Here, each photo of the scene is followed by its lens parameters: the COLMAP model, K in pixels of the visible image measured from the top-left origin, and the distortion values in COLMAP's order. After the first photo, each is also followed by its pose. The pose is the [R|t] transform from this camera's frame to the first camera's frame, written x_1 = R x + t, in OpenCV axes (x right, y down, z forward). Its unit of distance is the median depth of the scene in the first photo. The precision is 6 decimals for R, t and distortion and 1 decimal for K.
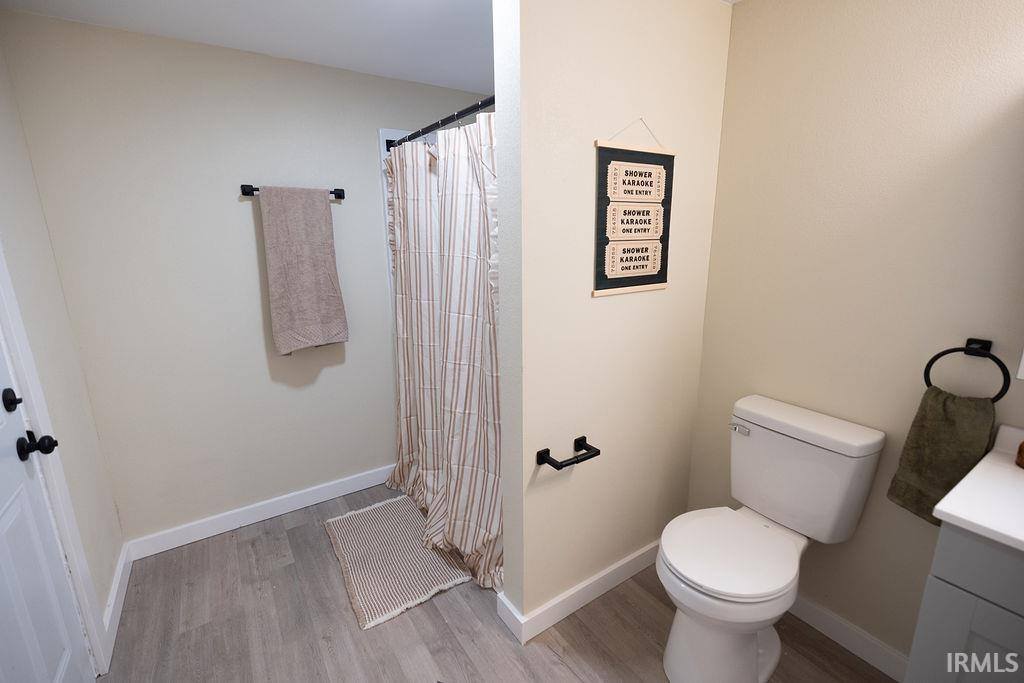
lens RADIAL K [[437.8, 0, 511.6], [0, 437.8, 337.9], [0, 0, 1]] dist [0.001169, 0.000144]
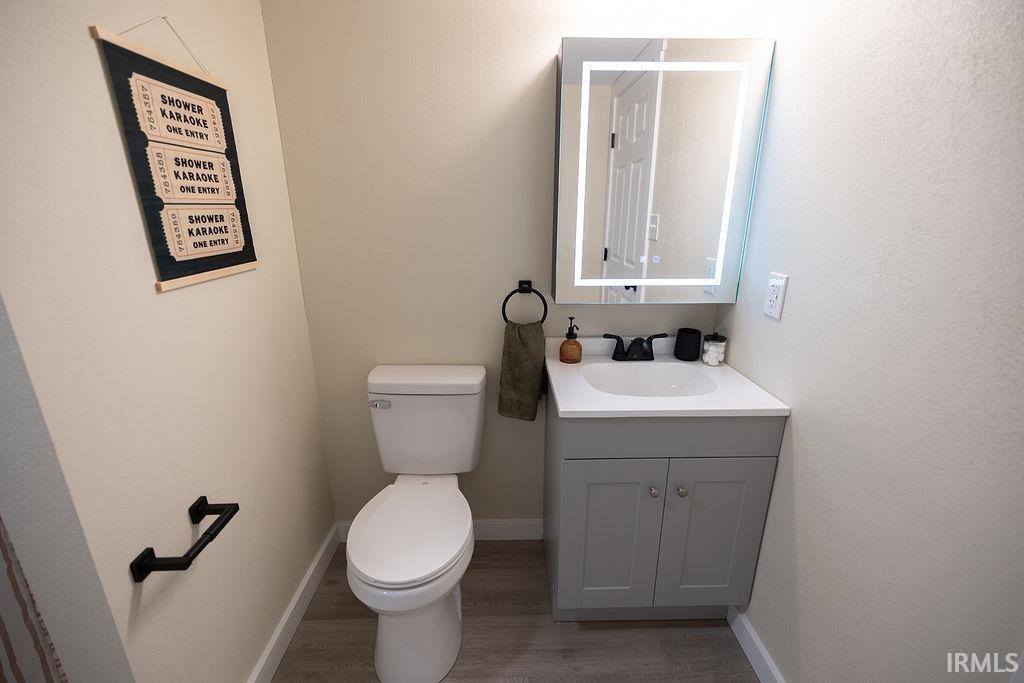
lens RADIAL K [[430.3, 0, 513.4], [0, 430.3, 337.7], [0, 0, 1]] dist [0.000840, 0.000333]
pose [[0.541534, -0.233019, 0.807739, -0.057612], [0.186278, 0.970194, 0.154997, -0.029878], [-0.819781, 0.066528, 0.568800, 0.217013]]
